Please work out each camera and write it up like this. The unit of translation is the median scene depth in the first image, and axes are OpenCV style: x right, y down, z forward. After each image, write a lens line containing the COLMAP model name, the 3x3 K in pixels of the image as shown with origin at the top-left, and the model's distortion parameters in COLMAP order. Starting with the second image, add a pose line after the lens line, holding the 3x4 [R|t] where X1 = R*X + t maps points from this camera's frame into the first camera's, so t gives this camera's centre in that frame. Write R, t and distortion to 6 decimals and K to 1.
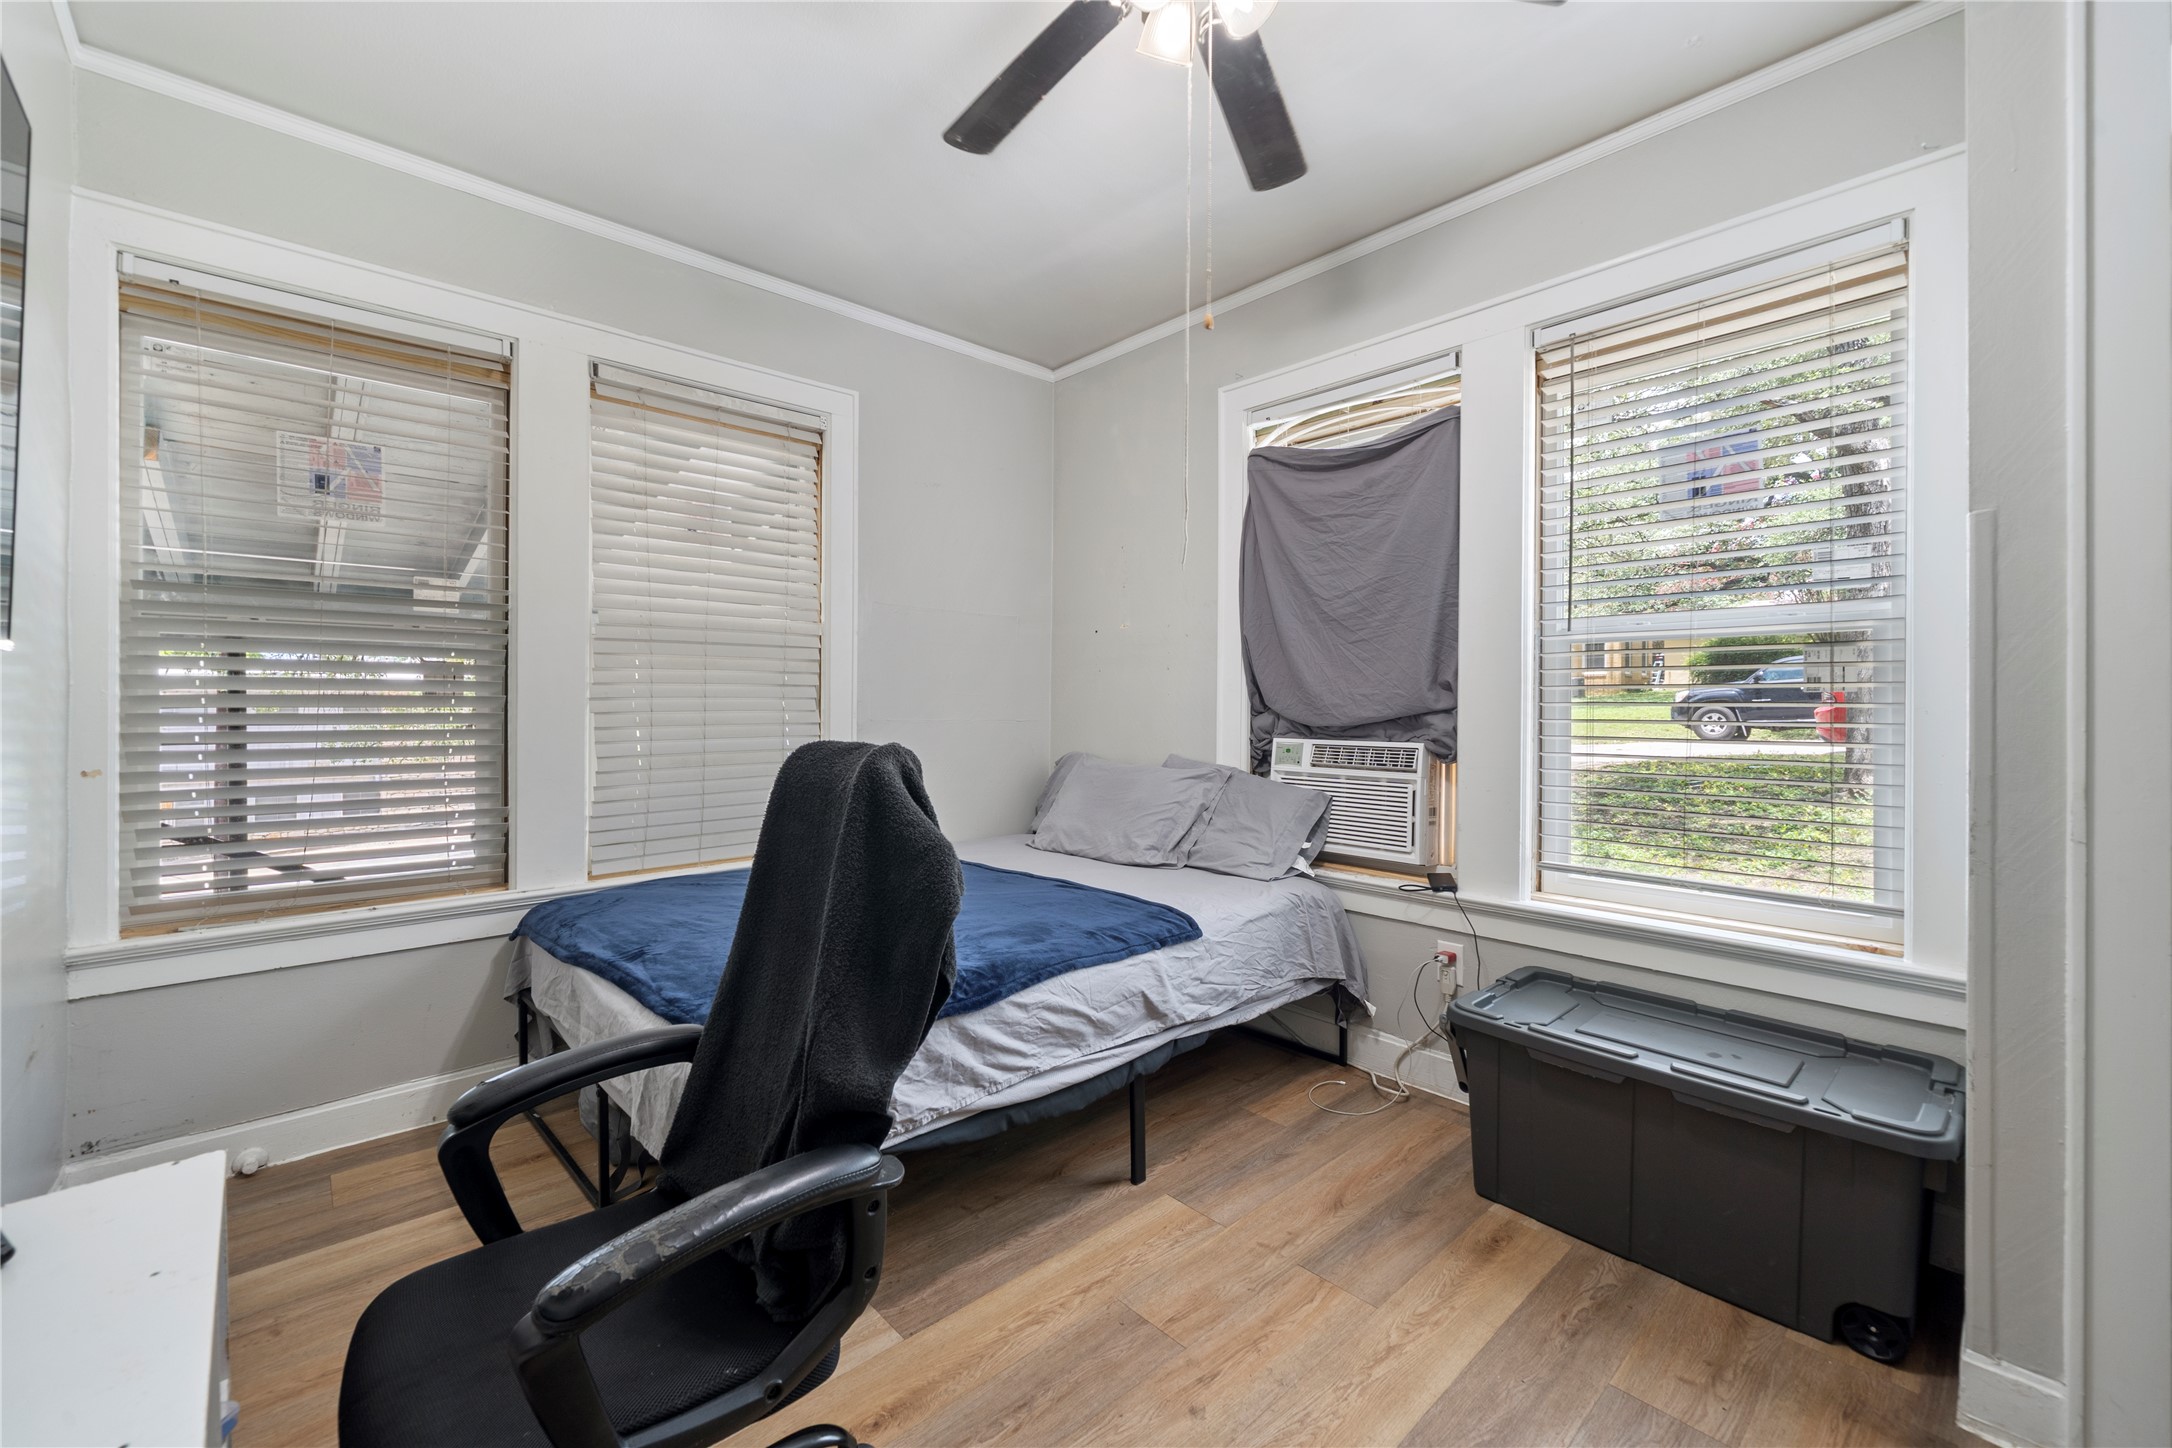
lens RADIAL K [[896.4, 0, 1082.5], [0, 896.4, 712.6], [0, 0, 1]] dist [-0.002691, 0.000585]
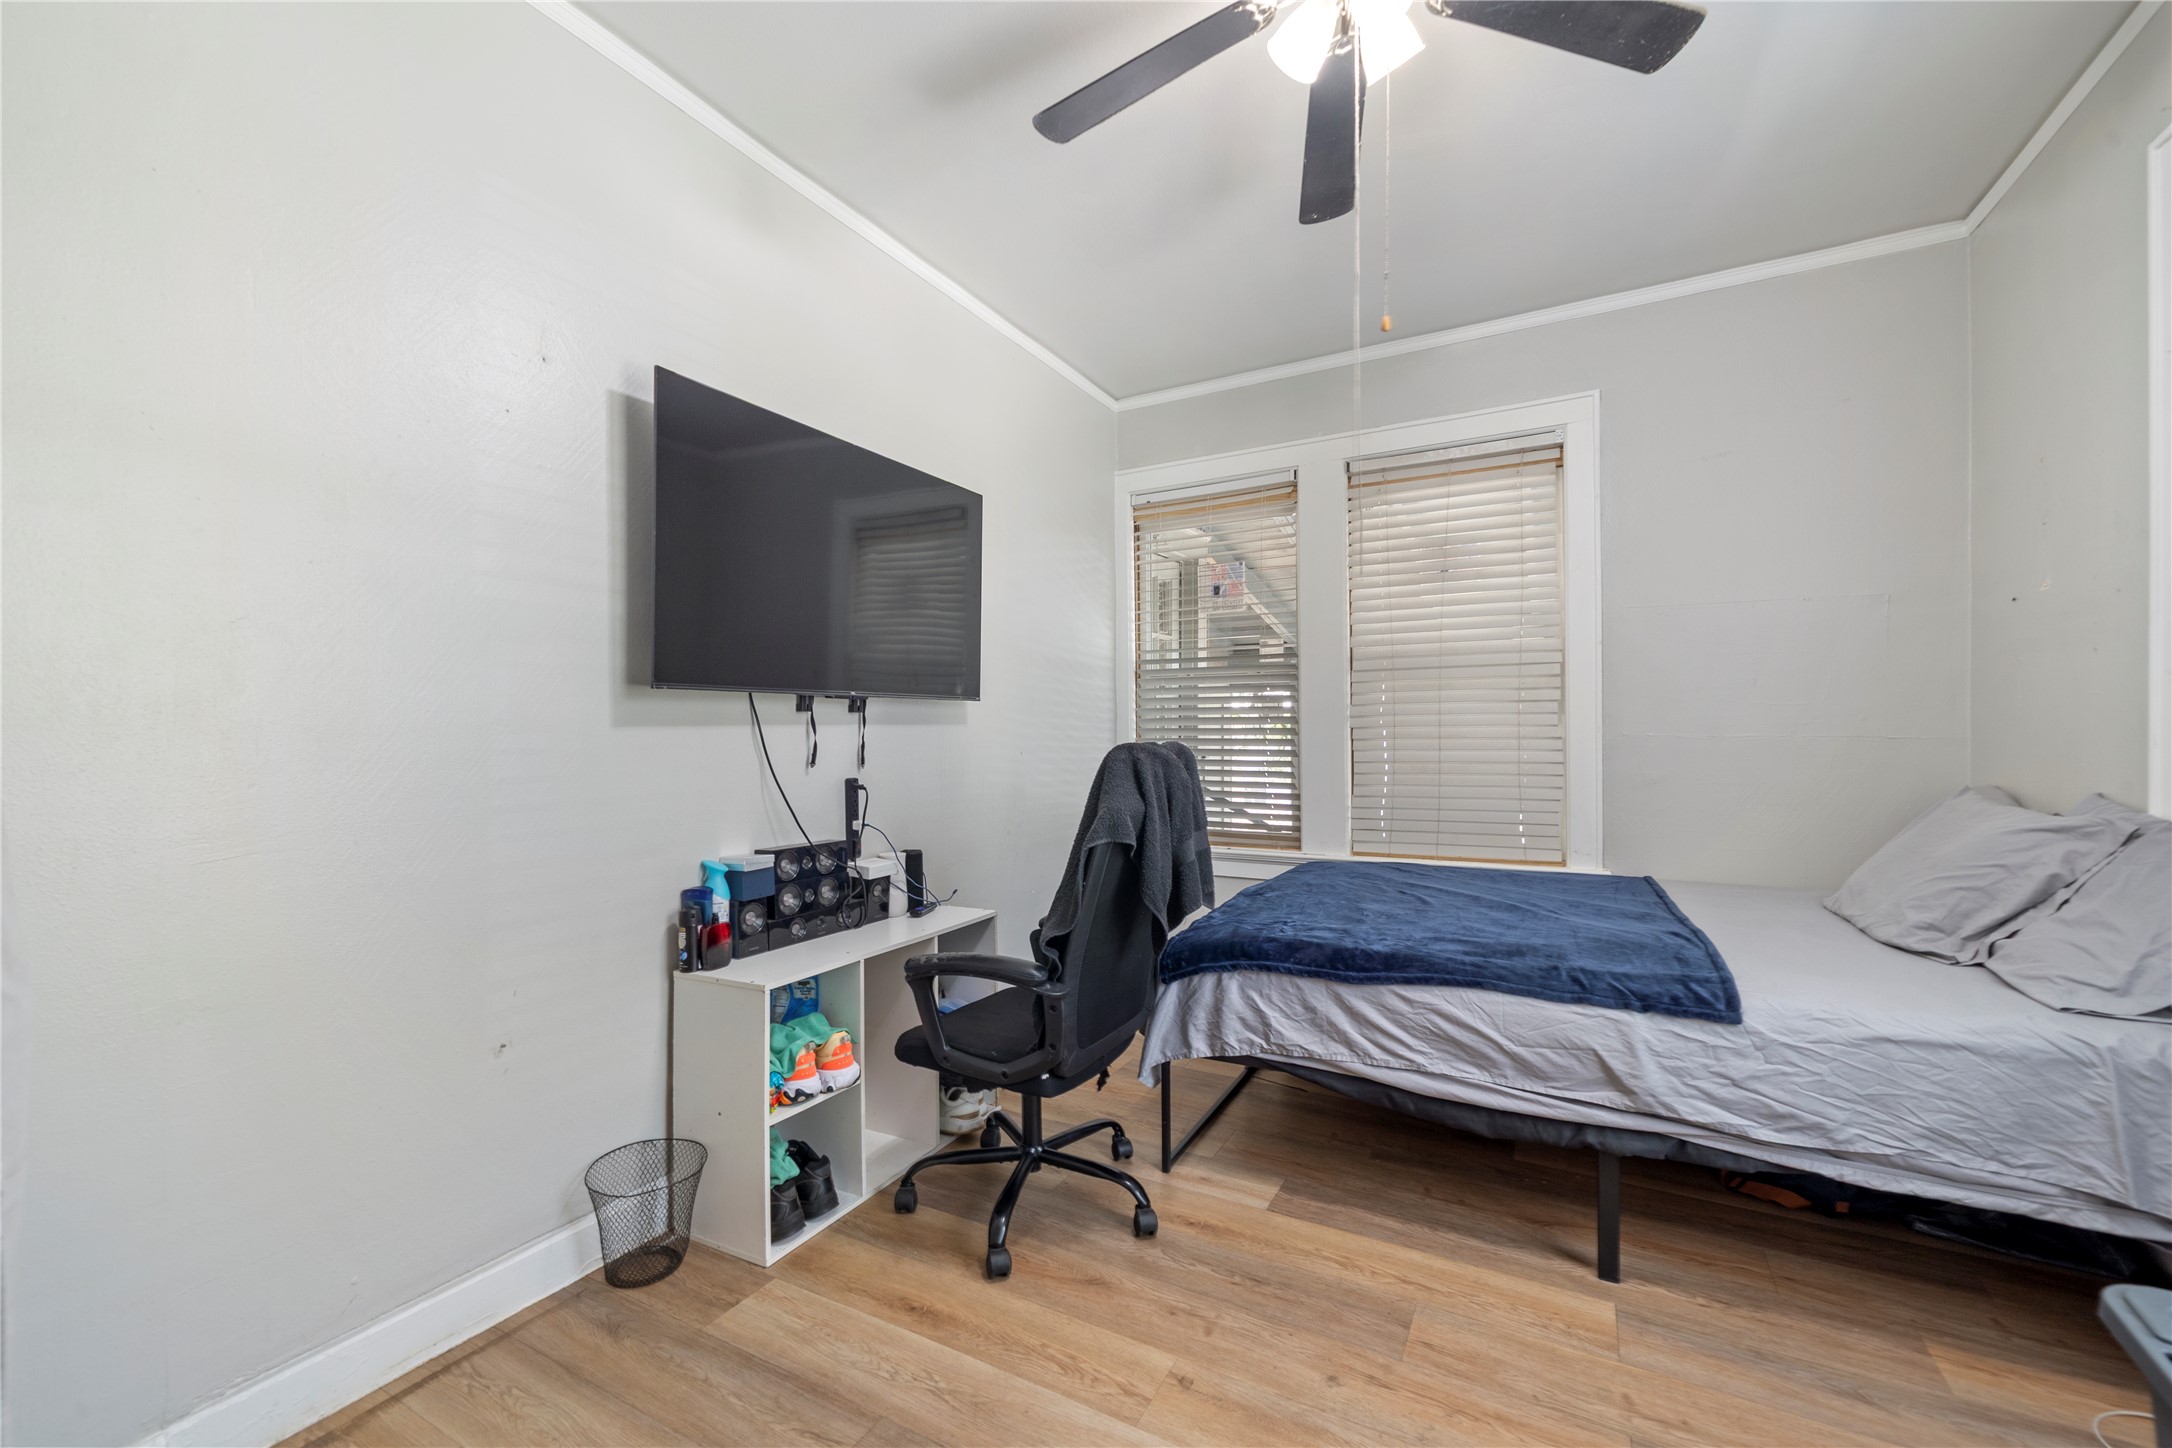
lens RADIAL K [[896.4, 0, 1070.5], [0, 896.4, 737.3], [0, 0, 1]] dist [-0.002691, 0.000585]
pose [[0.284439, 0.003820, -0.958687, 0.629501], [-0.001505, 0.999993, 0.003538, 0.010993], [0.958693, 0.000436, 0.284442, 0.240865]]
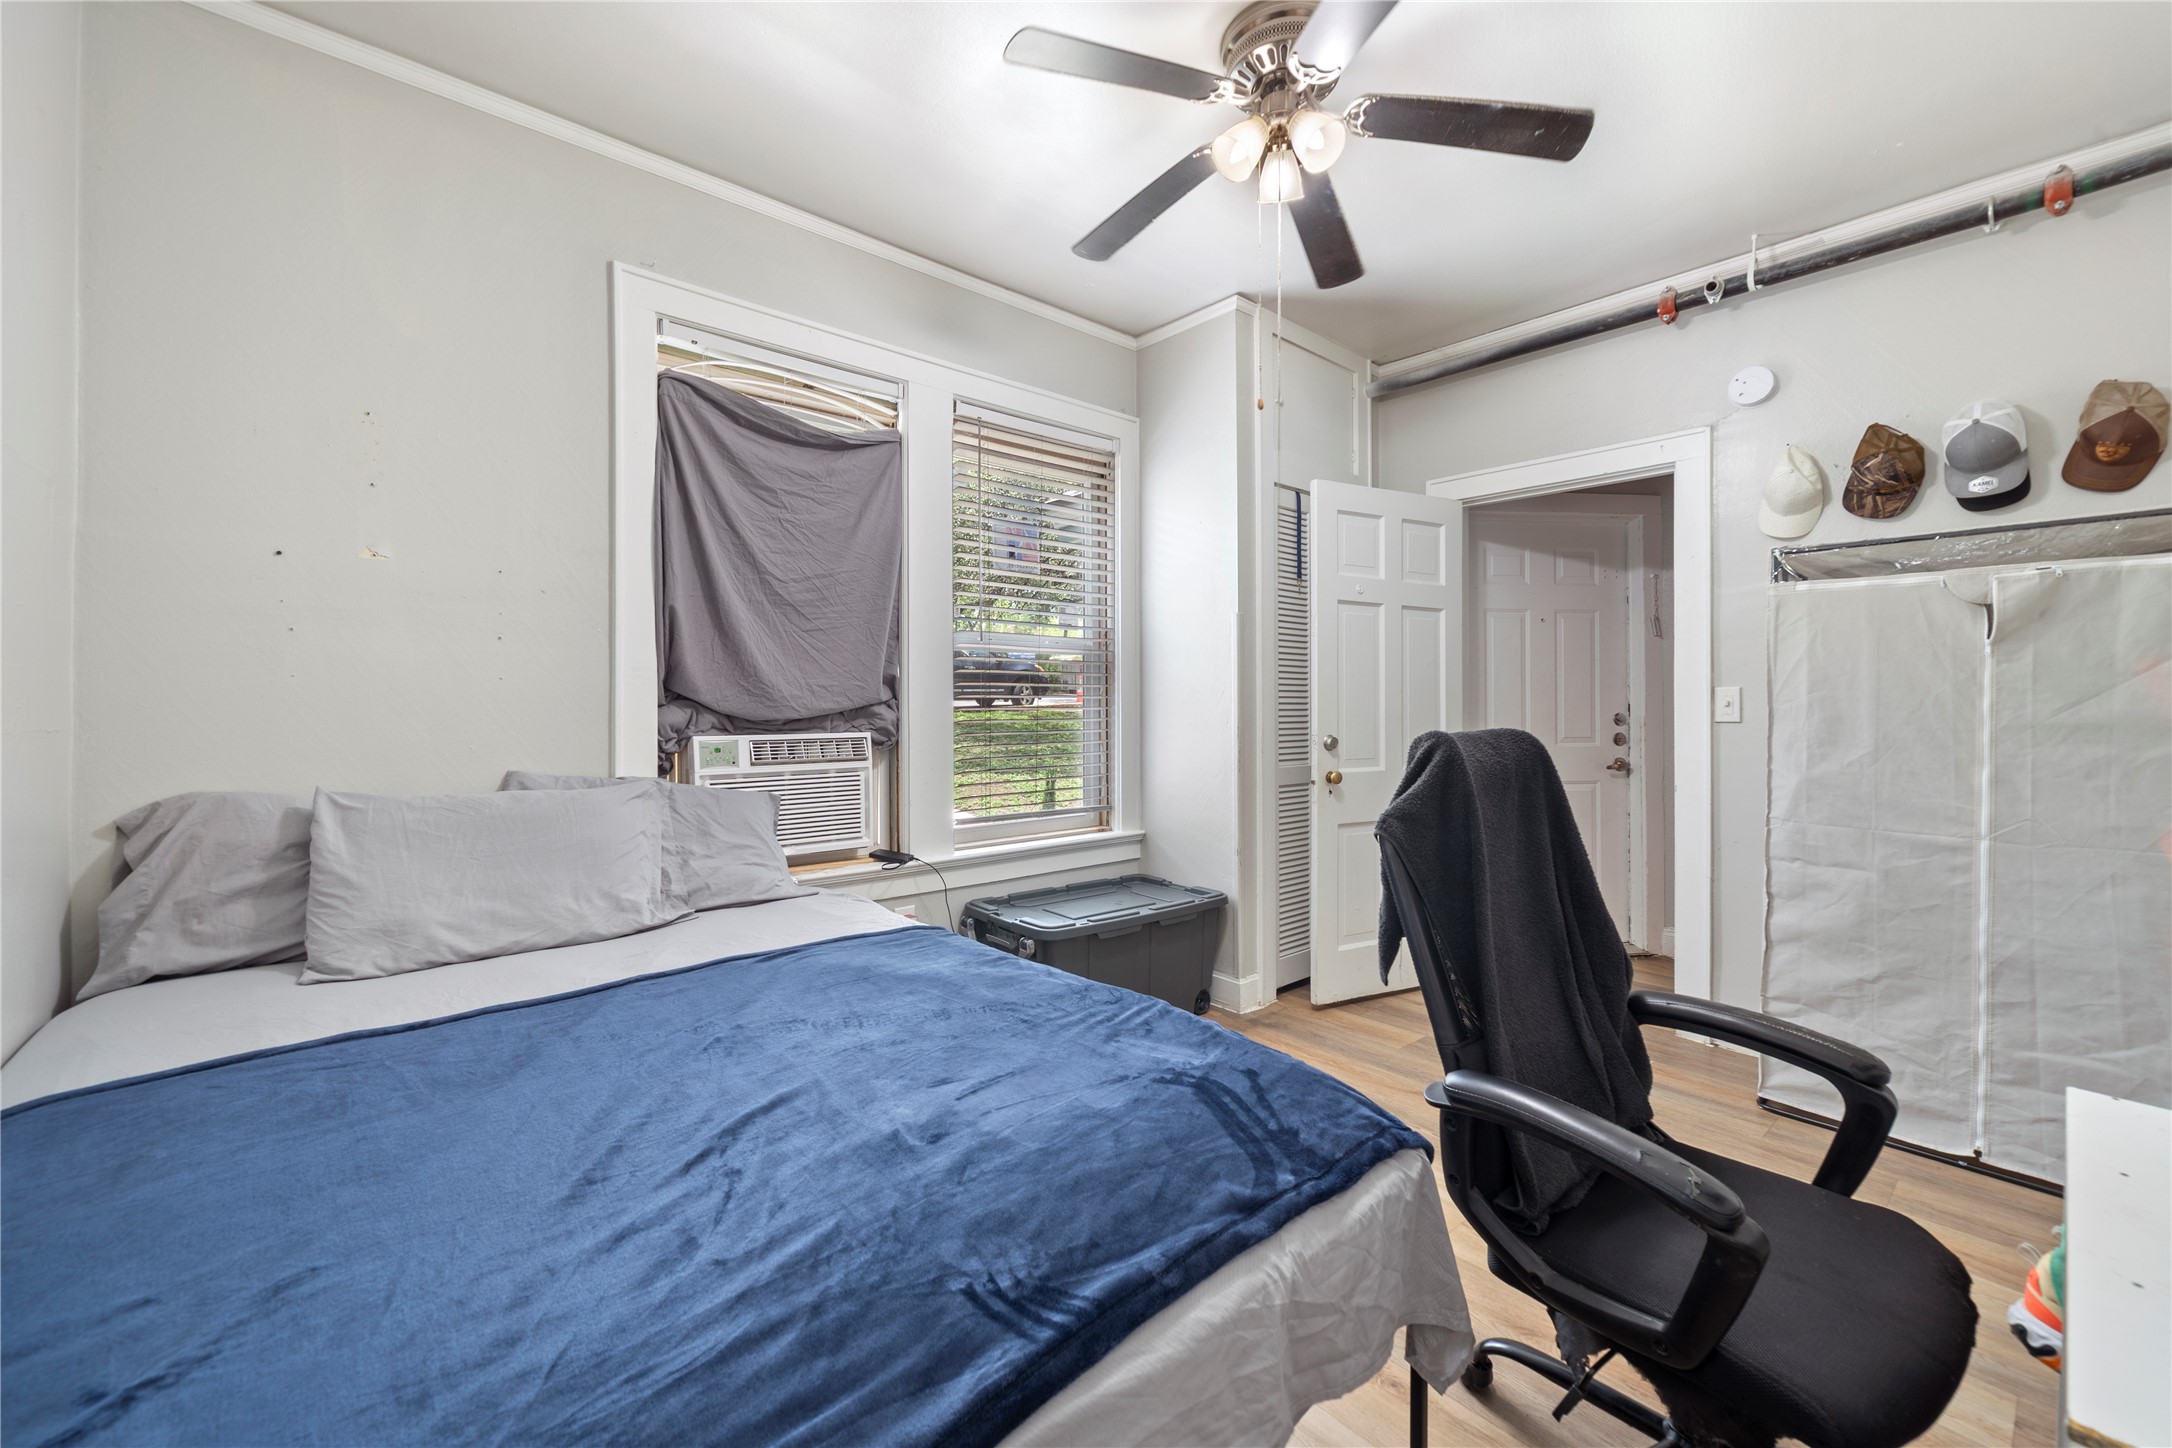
lens RADIAL K [[896.4, 0, 1084.1], [0, 896.4, 698.9], [0, 0, 1]] dist [-0.002691, 0.000585]
pose [[0.021426, -0.001487, 0.999769, -0.701167], [-0.001591, 0.999998, 0.001521, -0.008397], [-0.999769, -0.001623, 0.021423, 0.740213]]
